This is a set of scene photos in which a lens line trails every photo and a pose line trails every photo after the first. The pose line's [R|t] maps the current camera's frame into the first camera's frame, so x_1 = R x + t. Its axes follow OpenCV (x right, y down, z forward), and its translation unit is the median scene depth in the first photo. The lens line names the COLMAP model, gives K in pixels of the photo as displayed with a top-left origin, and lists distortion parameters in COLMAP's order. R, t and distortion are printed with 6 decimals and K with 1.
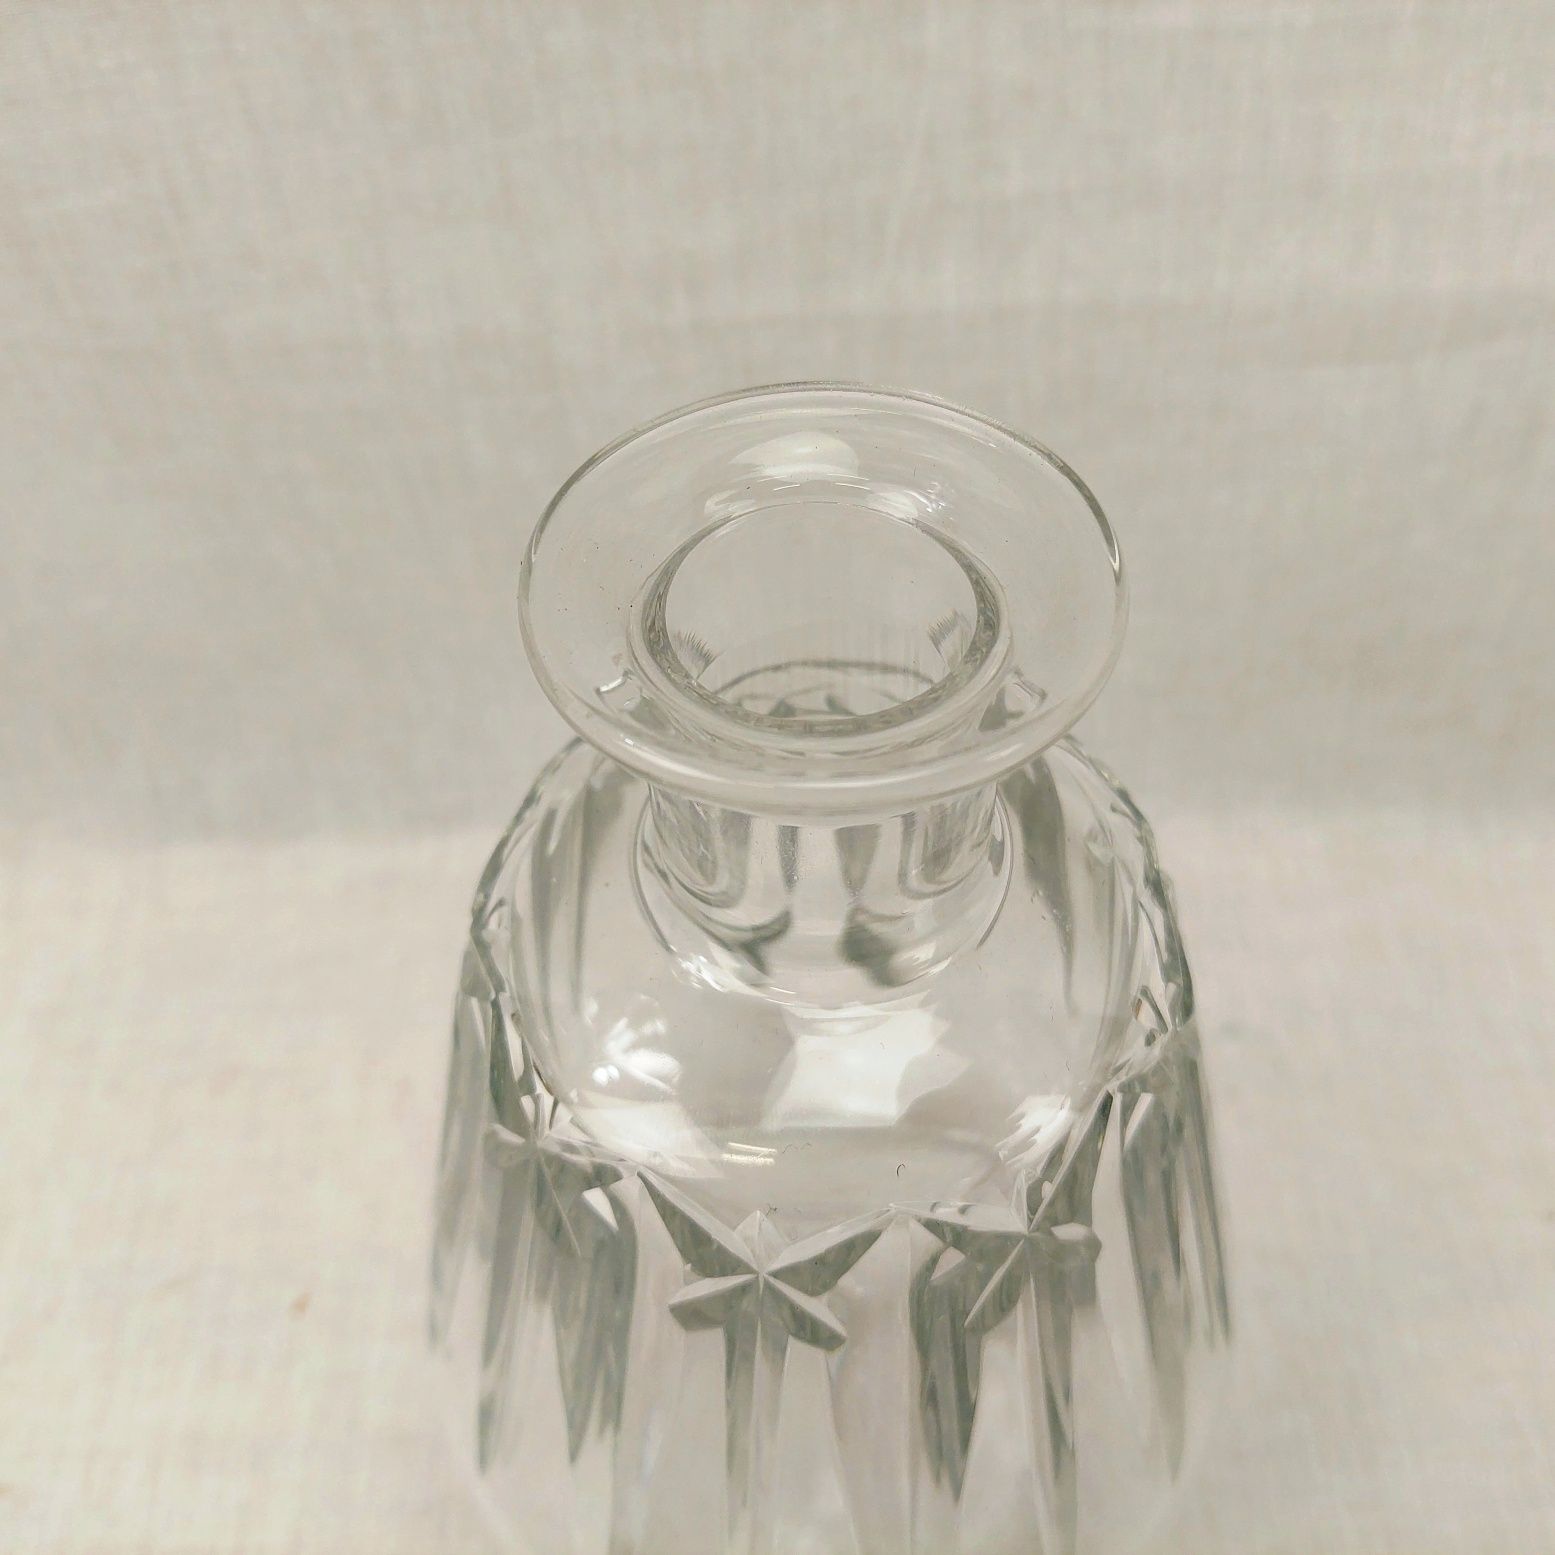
lens RADIAL K [[1603.7, 0, 798.3], [0, 1603.7, 784.0], [0, 0, 1]] dist [0.018902, -0.078203]
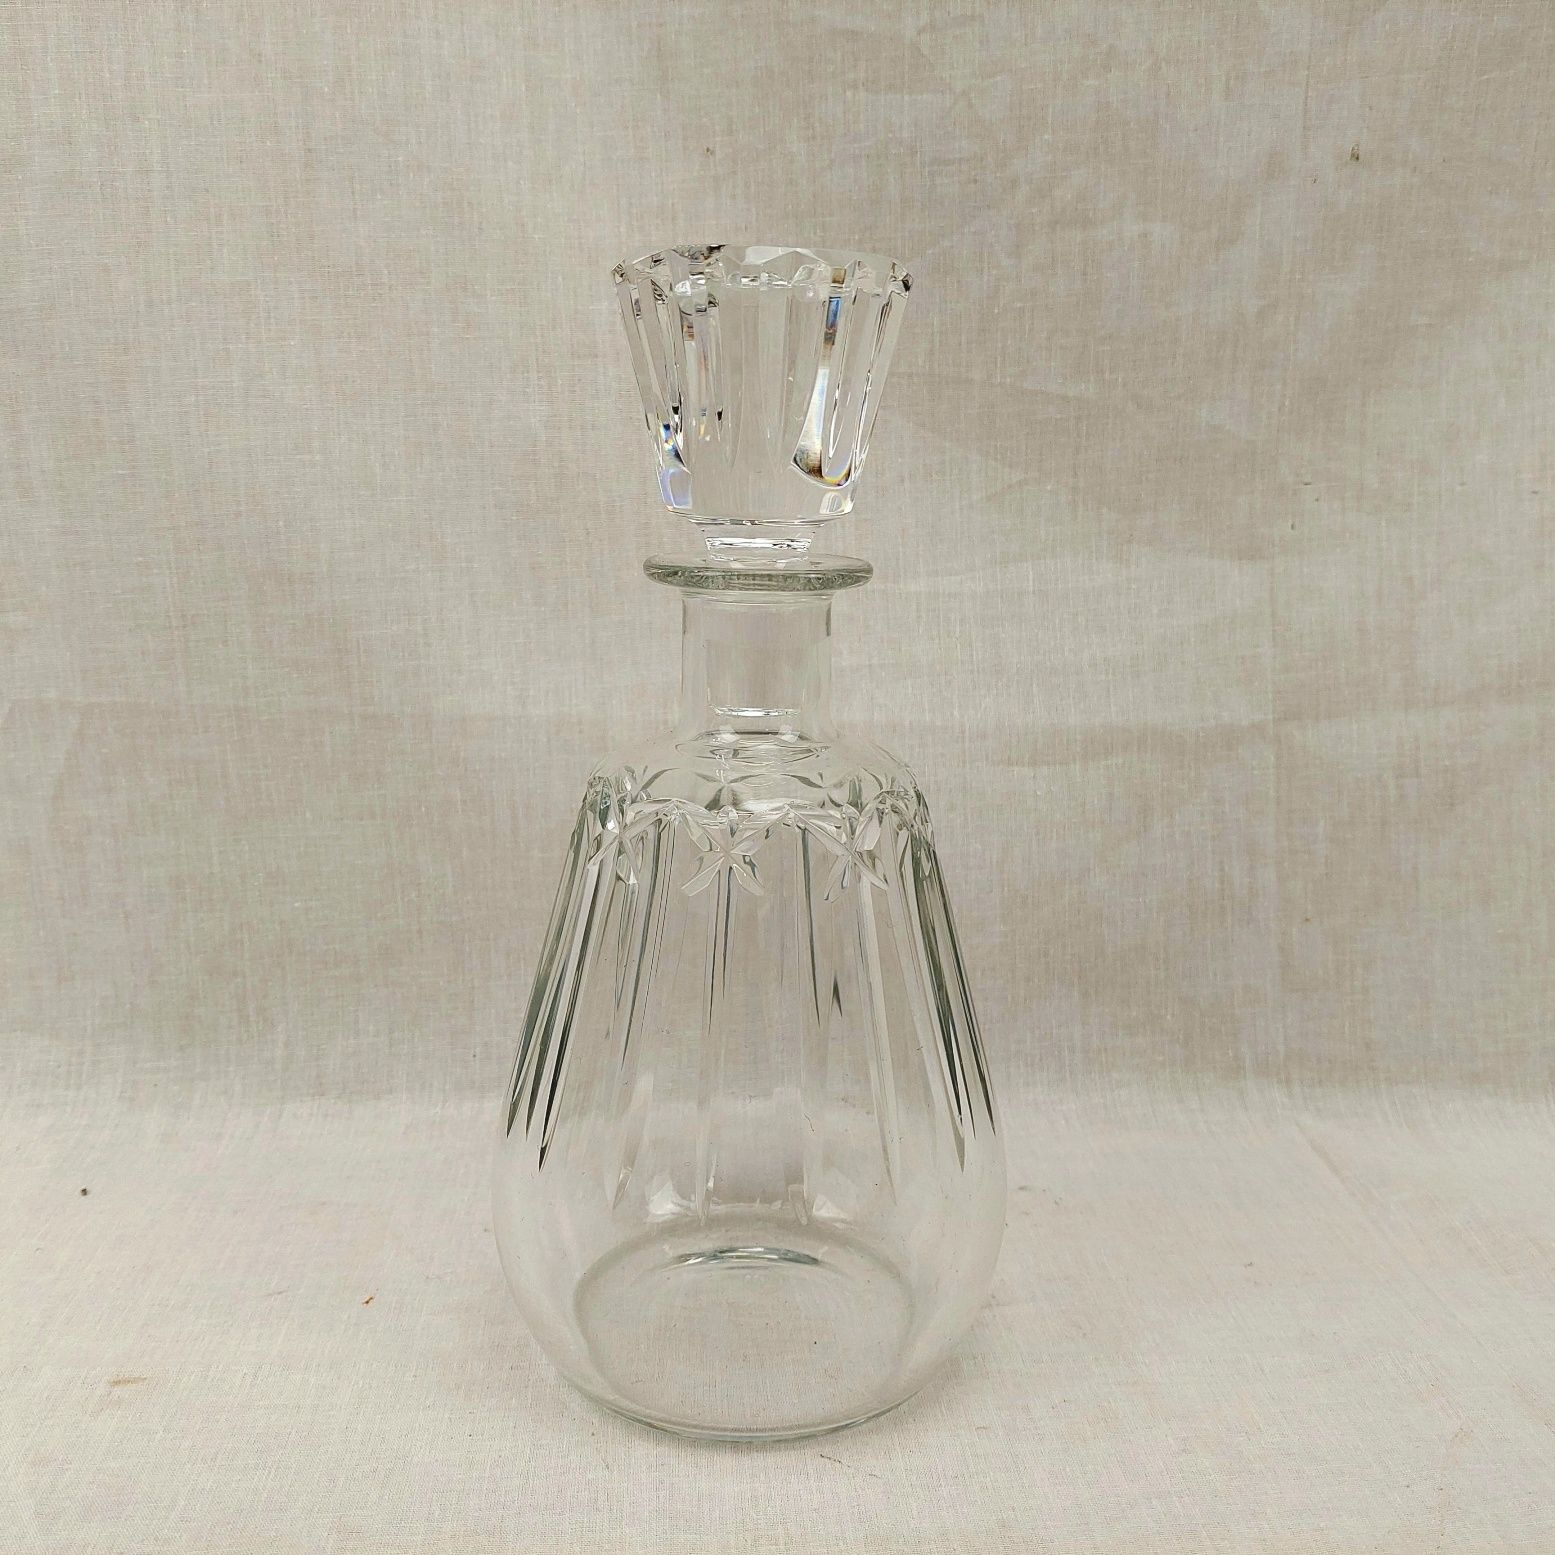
lens RADIAL K [[1560.6, 0, 778.2], [0, 1560.6, 765.5], [0, 0, 1]] dist [0.142225, -0.134174]
pose [[0.998797, 0.024586, 0.042439, -0.030685], [0.006274, 0.794130, -0.607716, 0.974327], [-0.048643, 0.607250, 0.793020, -0.485464]]
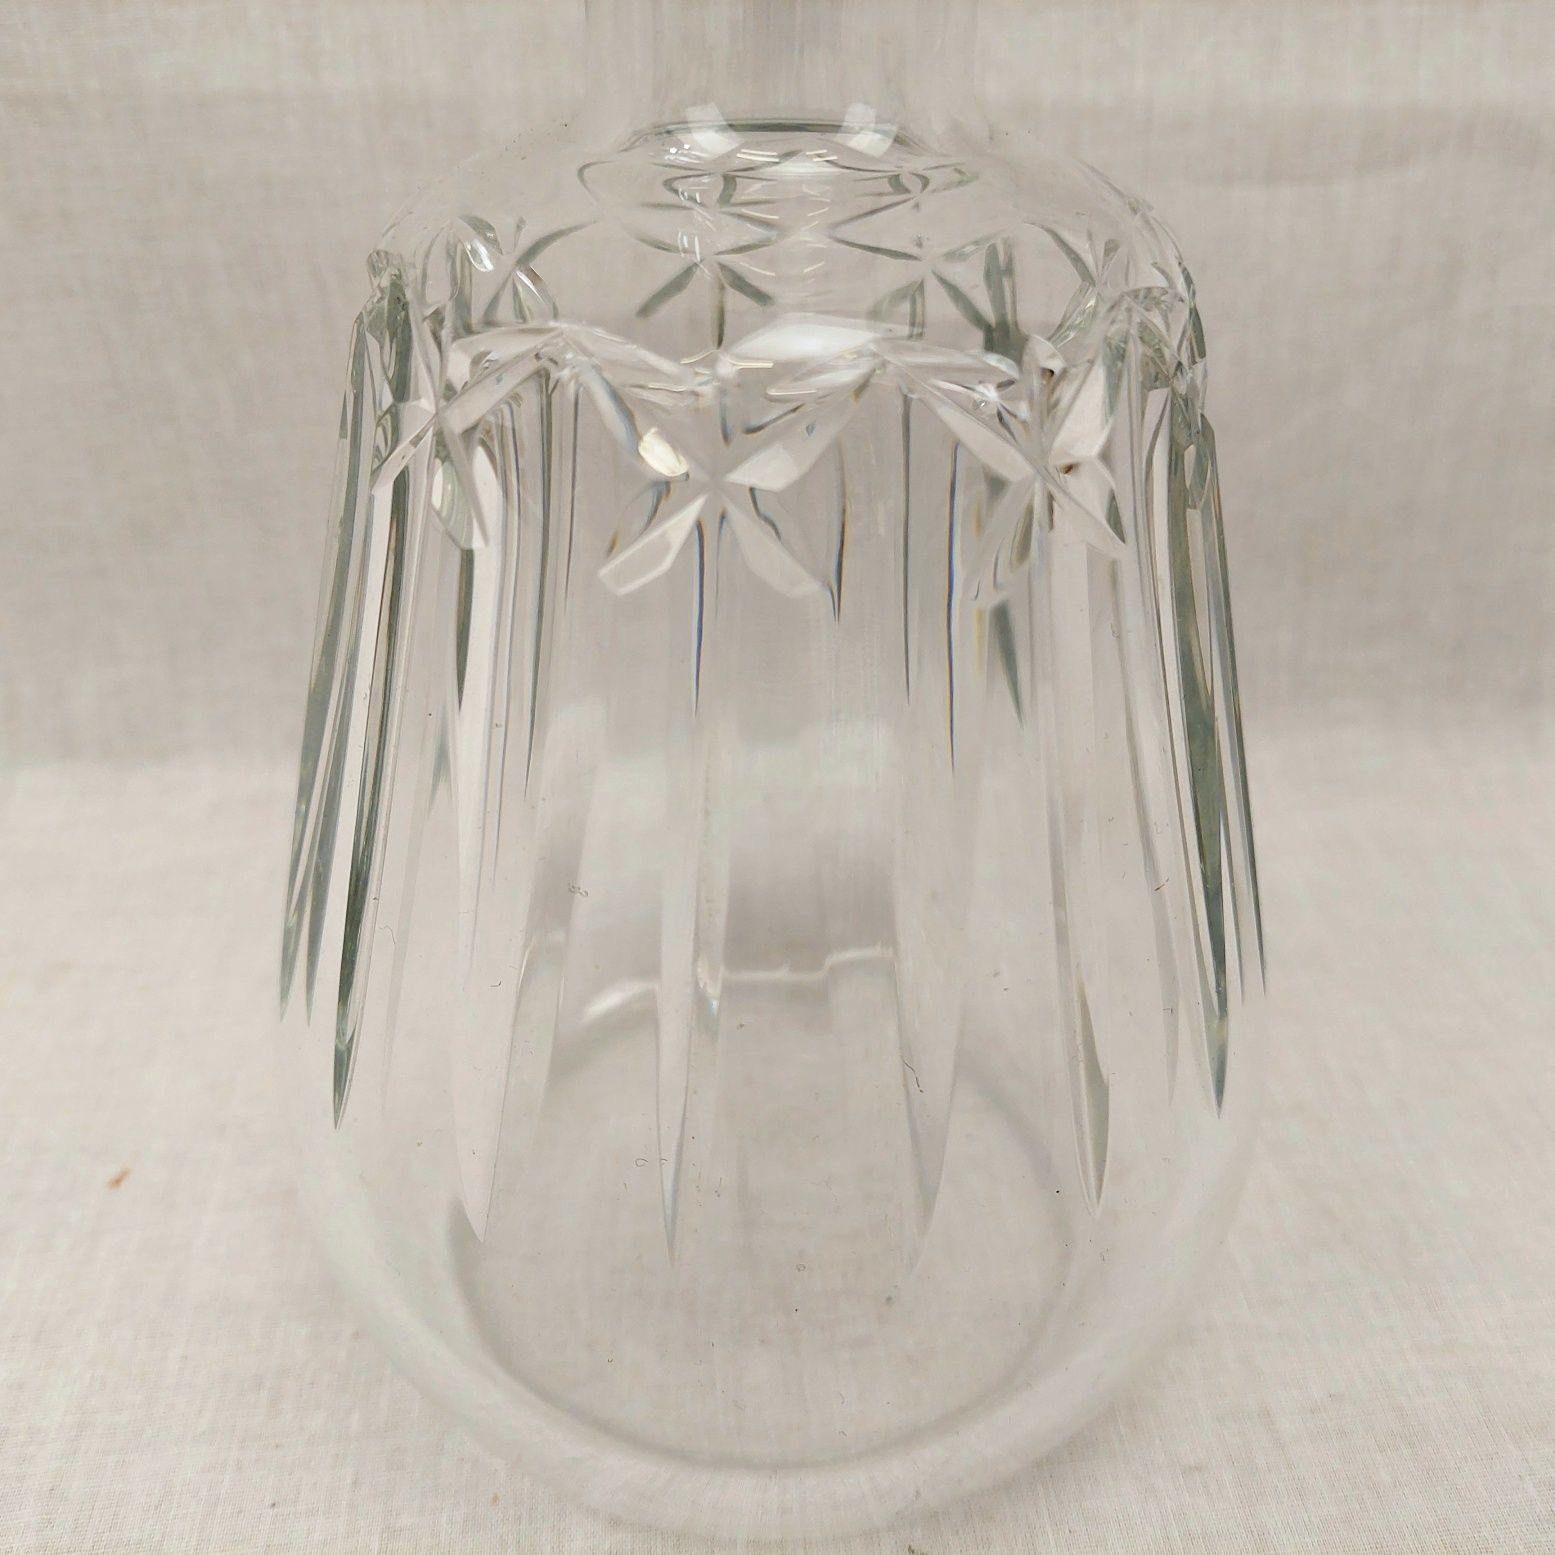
lens RADIAL K [[1593.7, 0, 777.5], [0, 1593.7, 777.5], [0, 0, 1]] dist [0.057773, -0.144263]
pose [[0.998697, -0.000872, 0.051033, -0.021243], [0.015152, 0.959848, -0.280111, 0.440752], [-0.048740, 0.280519, 0.958610, 0.177590]]
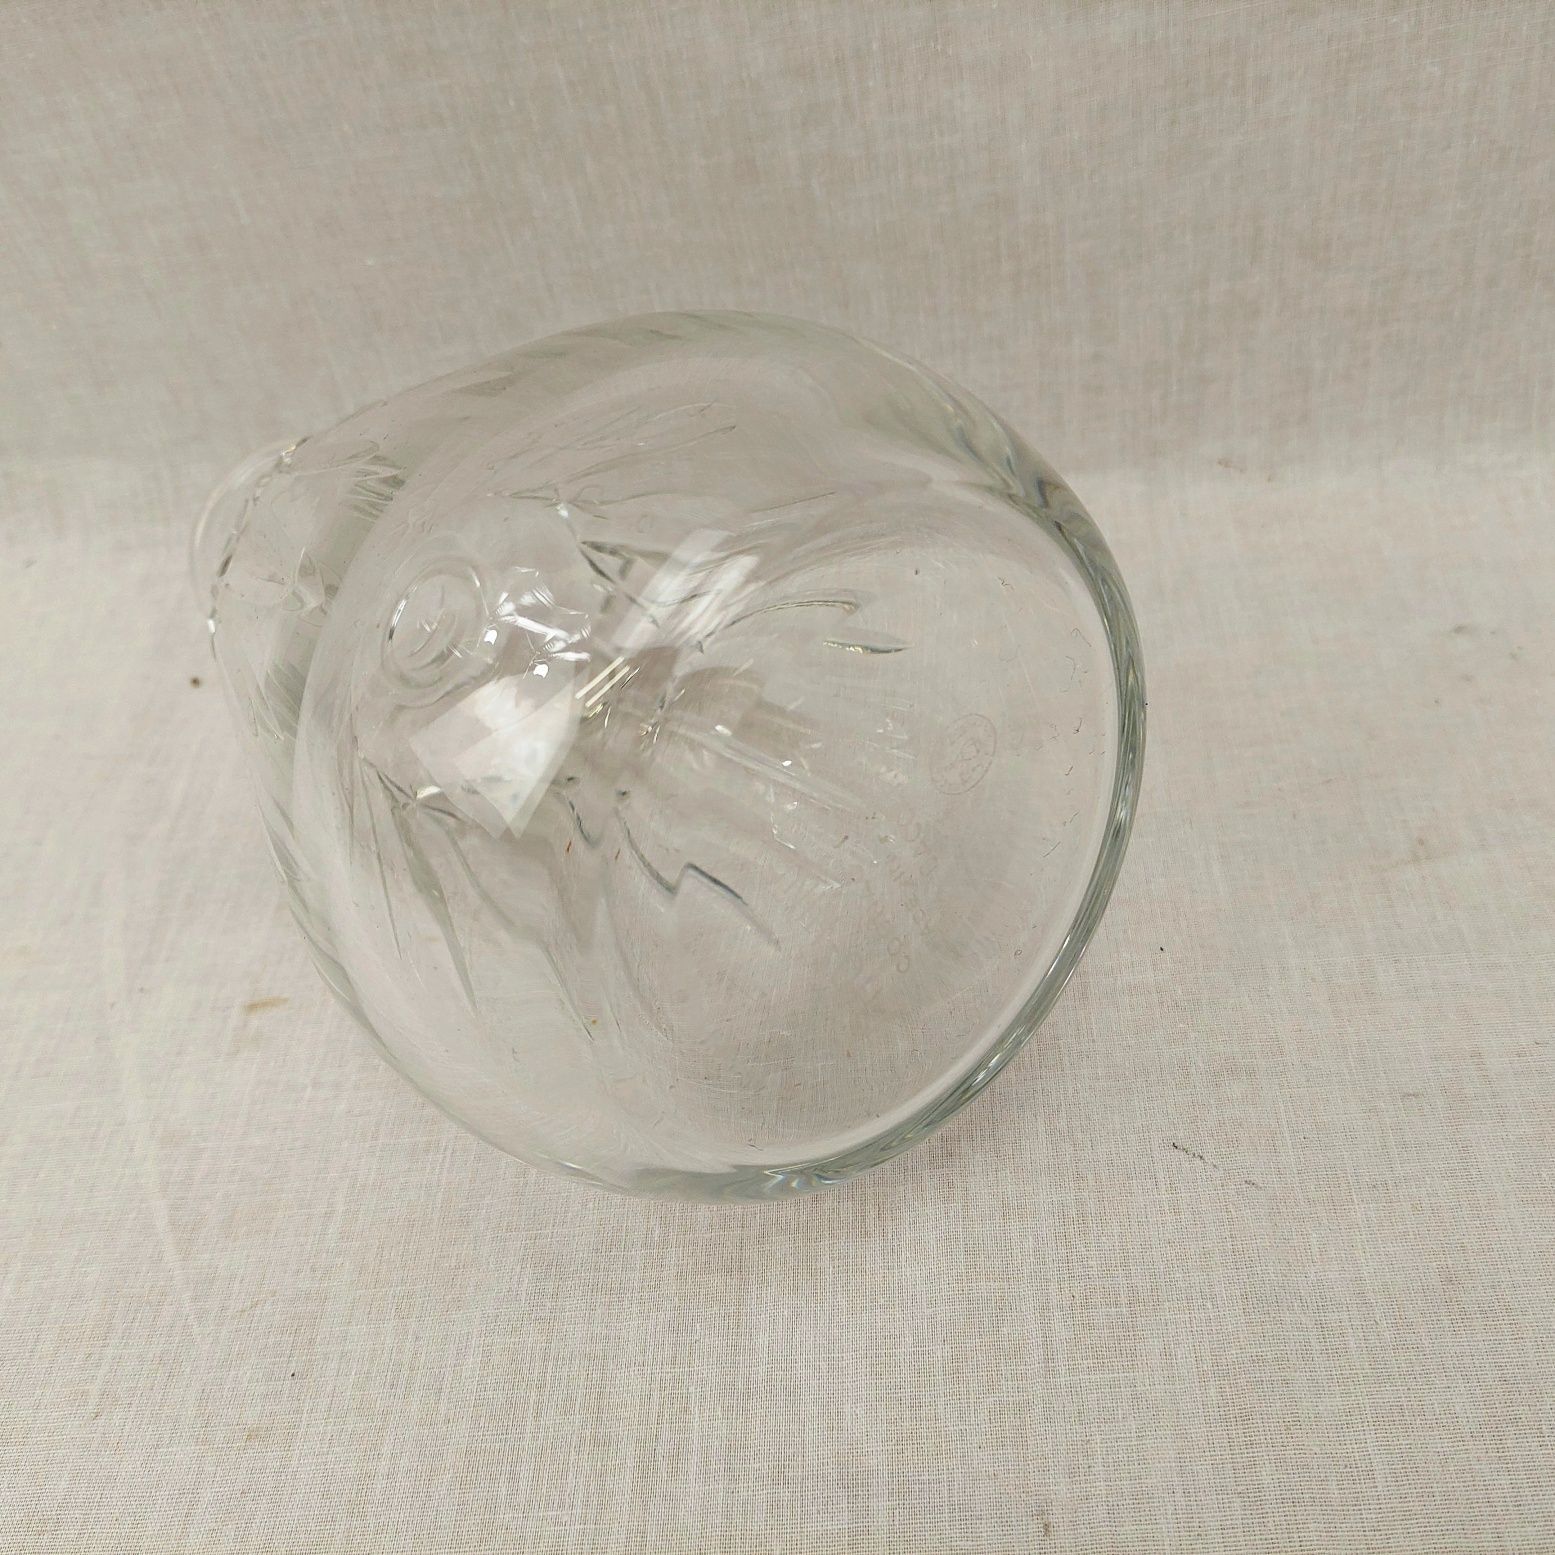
lens RADIAL K [[1577.3, 0, 769.2], [0, 1577.3, 772.7], [0, 0, 1]] dist [0.063200, -0.117100]
pose [[0.991179, -0.018731, -0.131196, -0.035249], [0.008310, 0.996797, -0.079535, 0.426366], [0.132266, 0.077743, 0.988161, -0.021853]]
